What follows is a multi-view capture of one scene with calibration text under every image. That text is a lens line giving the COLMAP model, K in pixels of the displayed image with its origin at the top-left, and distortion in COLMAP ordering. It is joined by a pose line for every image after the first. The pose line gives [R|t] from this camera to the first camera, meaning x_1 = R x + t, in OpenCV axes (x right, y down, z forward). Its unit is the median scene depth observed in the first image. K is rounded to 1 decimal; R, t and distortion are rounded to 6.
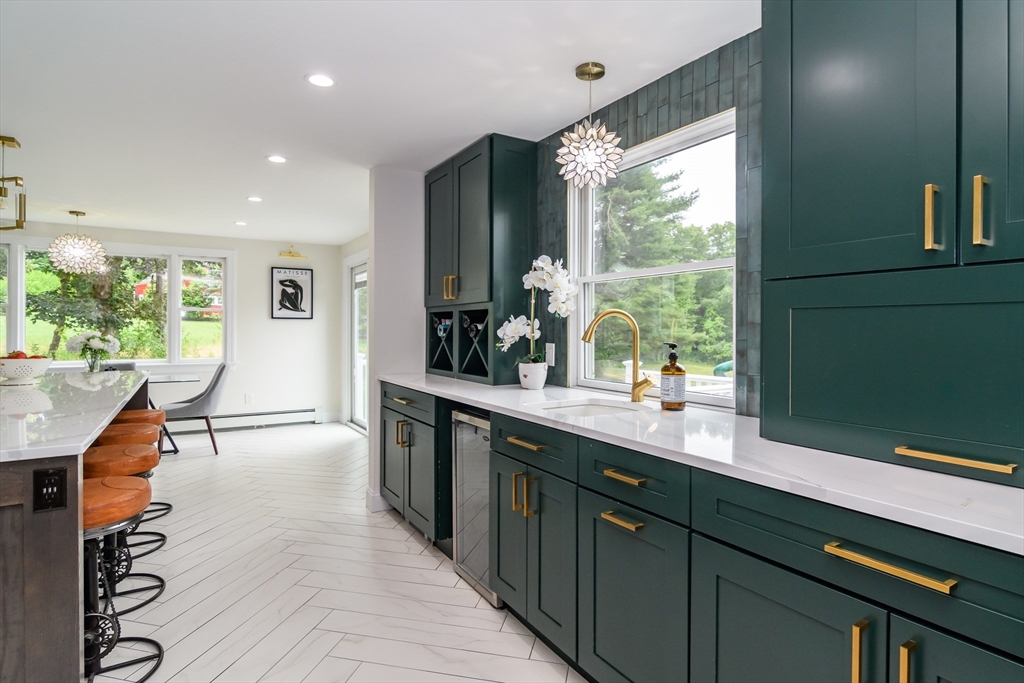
lens RADIAL K [[569.7, 0, 512.0], [0, 569.7, 341.5], [0, 0, 1]] dist [-0.001194, -0.000417]
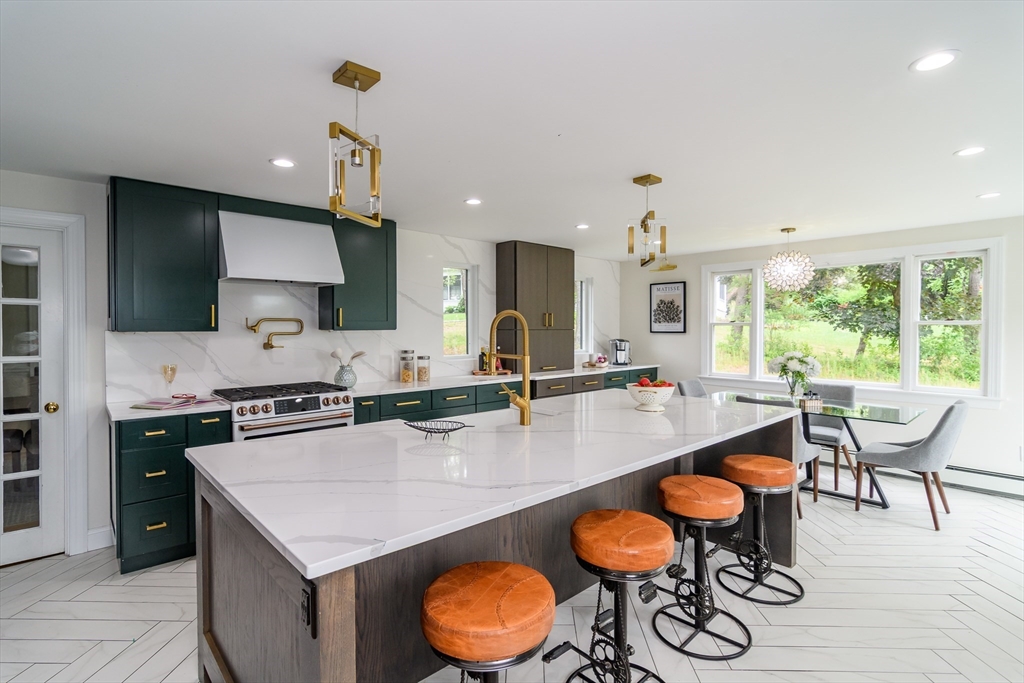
lens RADIAL K [[495.4, 0, 508.5], [0, 495.4, 337.4], [0, 0, 1]] dist [0.001824, 0.000375]
pose [[0.209204, 0.012804, -0.977788, -0.026658], [-0.016862, 0.999813, 0.009484, -0.040239], [0.977727, 0.014503, 0.209380, 0.351933]]
